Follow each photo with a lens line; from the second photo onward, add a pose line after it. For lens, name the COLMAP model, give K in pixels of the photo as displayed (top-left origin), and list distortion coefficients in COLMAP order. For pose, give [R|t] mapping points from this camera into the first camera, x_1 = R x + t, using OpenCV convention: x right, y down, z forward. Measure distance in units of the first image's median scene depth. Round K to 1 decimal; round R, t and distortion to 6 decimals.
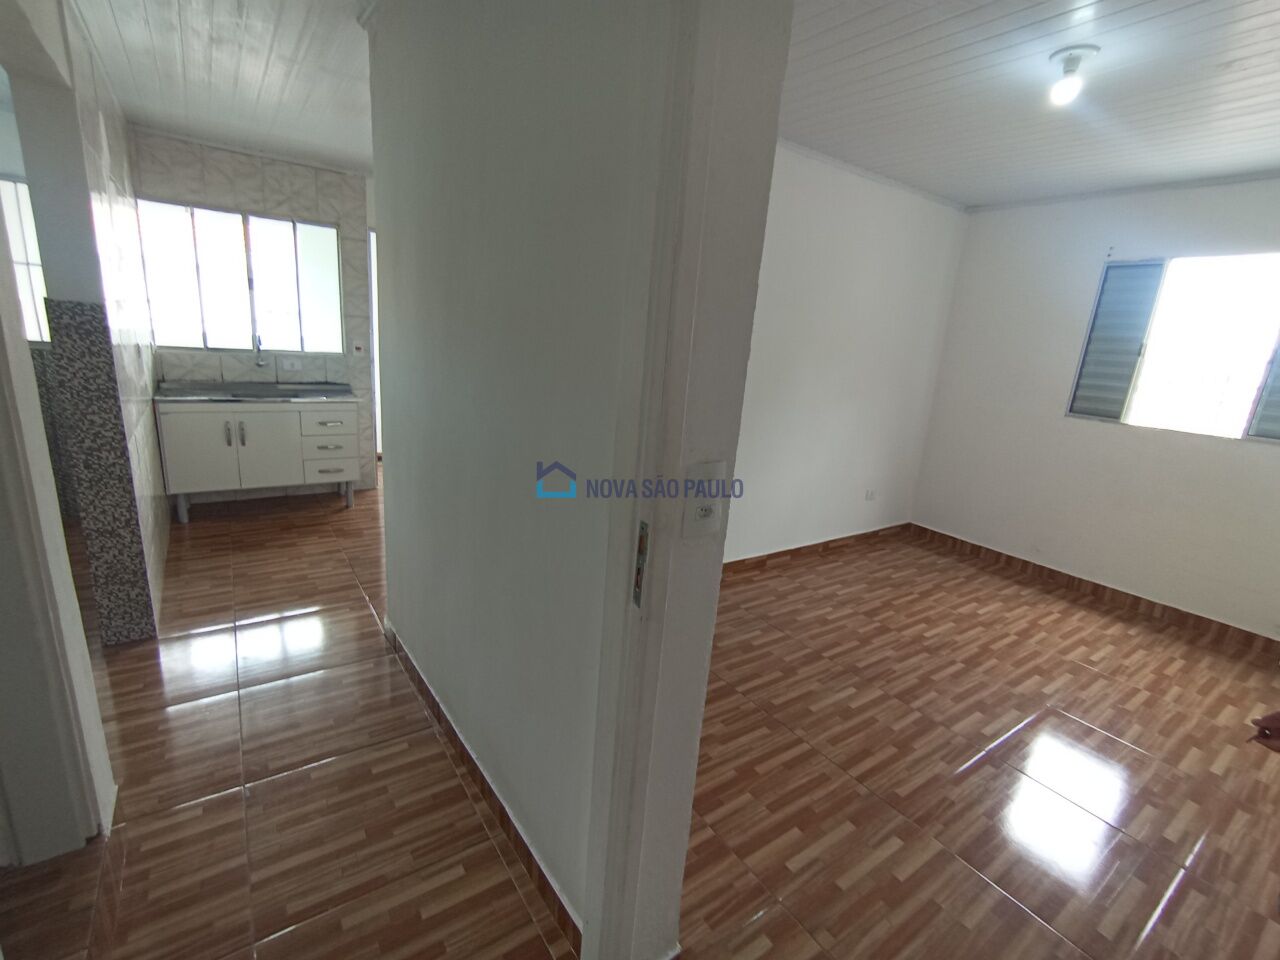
lens RADIAL K [[591.6, 0, 656.3], [0, 591.6, 465.3], [0, 0, 1]] dist [-0.004038, 0.007303]
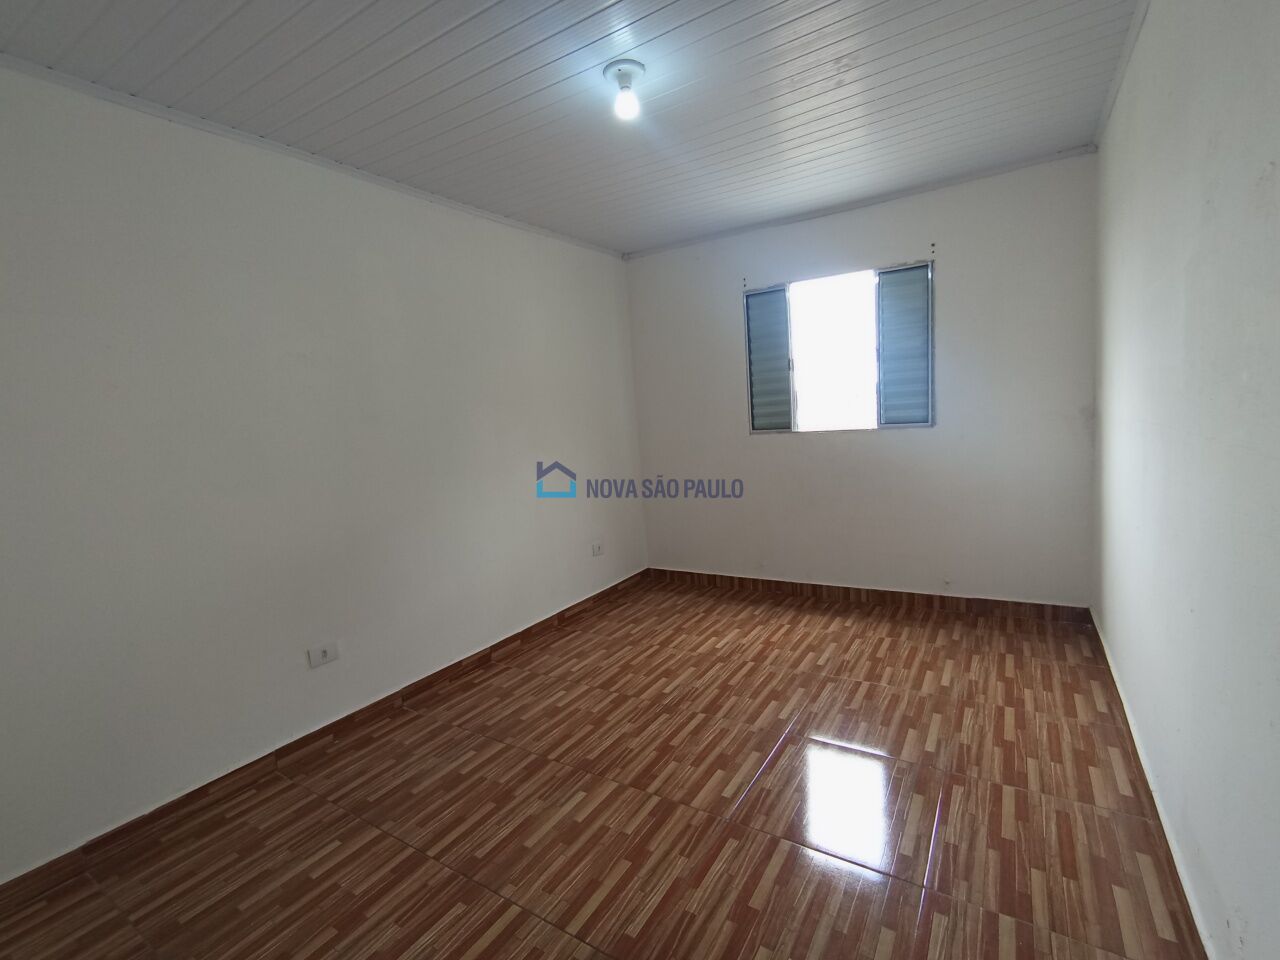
lens RADIAL K [[591.6, 0, 648.9], [0, 591.6, 452.4], [0, 0, 1]] dist [-0.004038, 0.007303]
pose [[0.915391, -0.166795, 0.366385, 0.202931], [0.218935, 0.970031, -0.105394, 0.029792], [-0.337826, 0.176692, 0.924475, 0.137291]]
